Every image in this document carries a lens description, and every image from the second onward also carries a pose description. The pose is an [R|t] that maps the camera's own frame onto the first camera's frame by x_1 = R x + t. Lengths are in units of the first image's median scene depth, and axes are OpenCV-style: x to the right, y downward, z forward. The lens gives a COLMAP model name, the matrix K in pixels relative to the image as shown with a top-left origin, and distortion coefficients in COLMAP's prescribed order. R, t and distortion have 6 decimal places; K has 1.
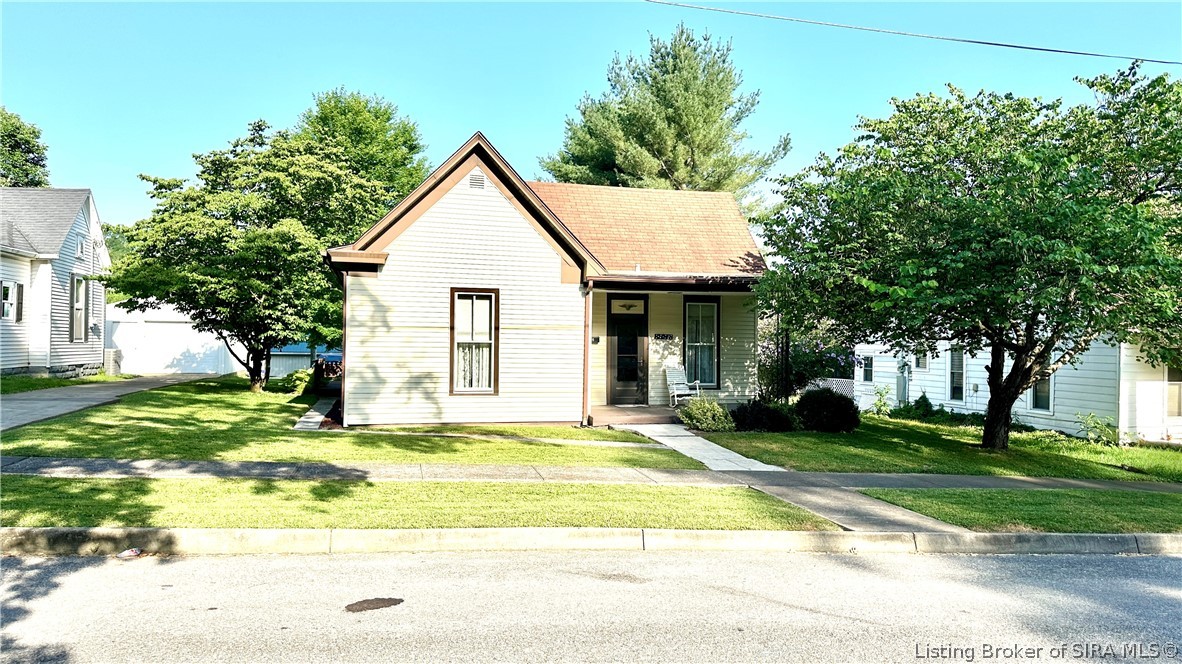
lens RADIAL K [[809.8, 0, 589.1], [0, 809.8, 336.3], [0, 0, 1]] dist [0.012811, -0.020025]
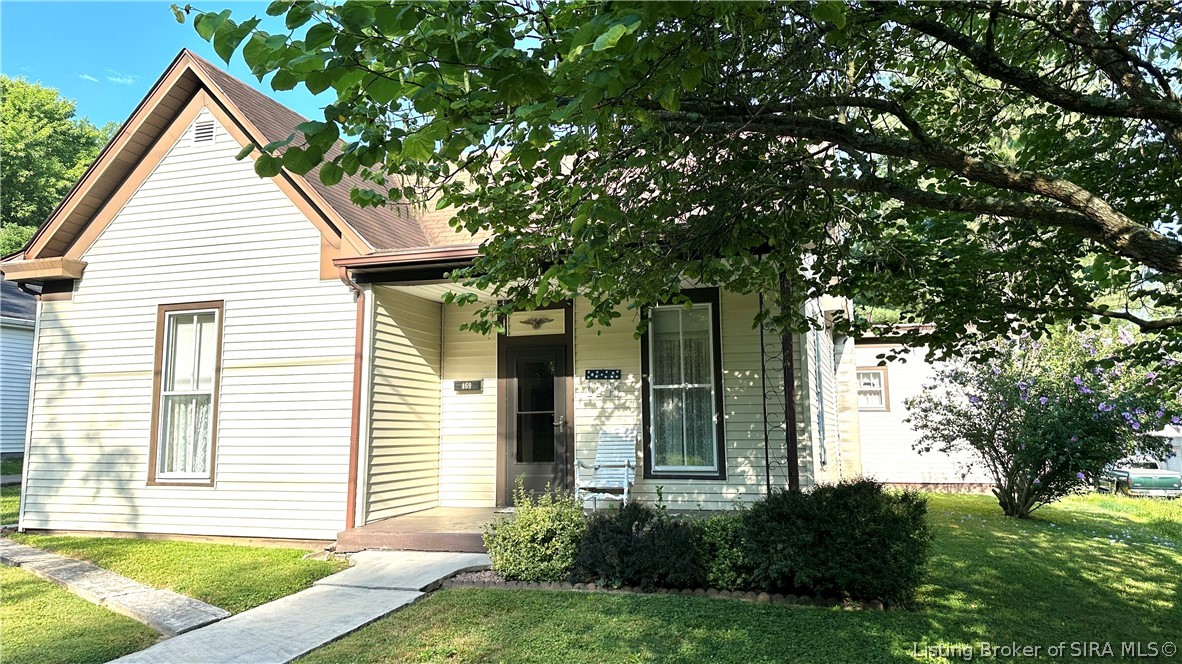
lens RADIAL K [[809.8, 0, 589.7], [0, 809.8, 328.0], [0, 0, 1]] dist [0.012811, -0.020025]
pose [[0.847748, -0.086170, -0.523352, 0.418523], [0.026066, 0.992291, -0.121158, 0.038897], [0.529758, 0.089070, 0.843459, 0.654524]]
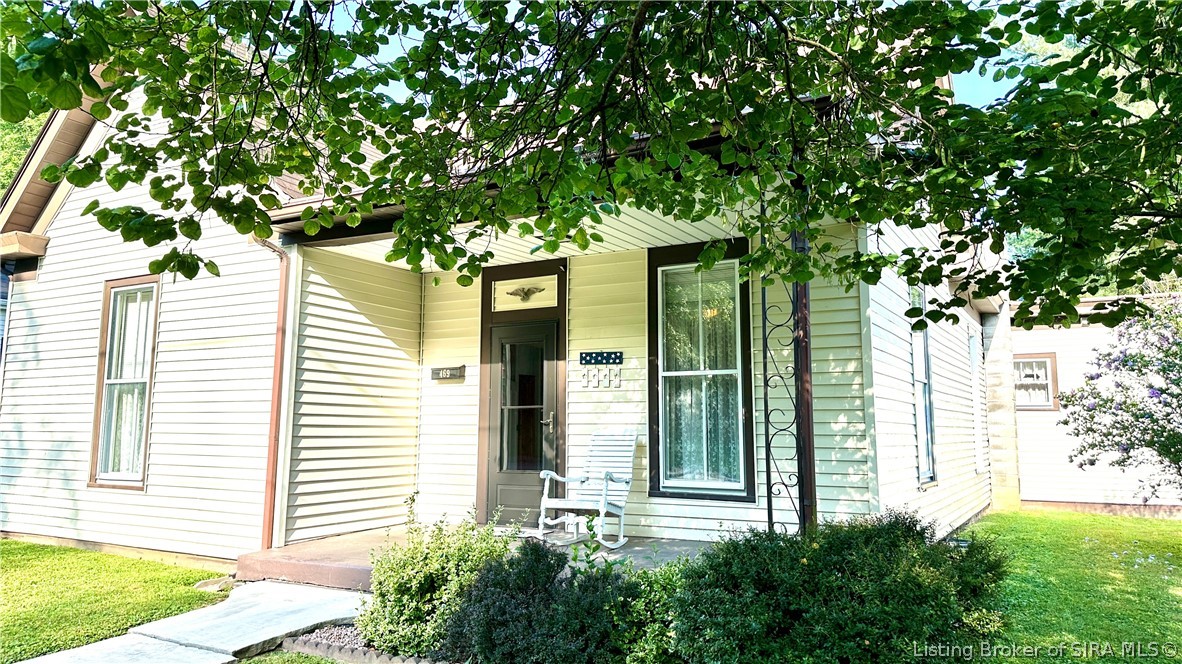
lens RADIAL K [[809.8, 0, 597.0], [0, 809.8, 326.8], [0, 0, 1]] dist [0.012811, -0.020025]
pose [[0.721839, -0.095748, -0.685406, 0.424604], [0.014005, 0.992201, -0.123857, 0.040077], [0.691920, 0.079805, 0.717550, 0.837266]]
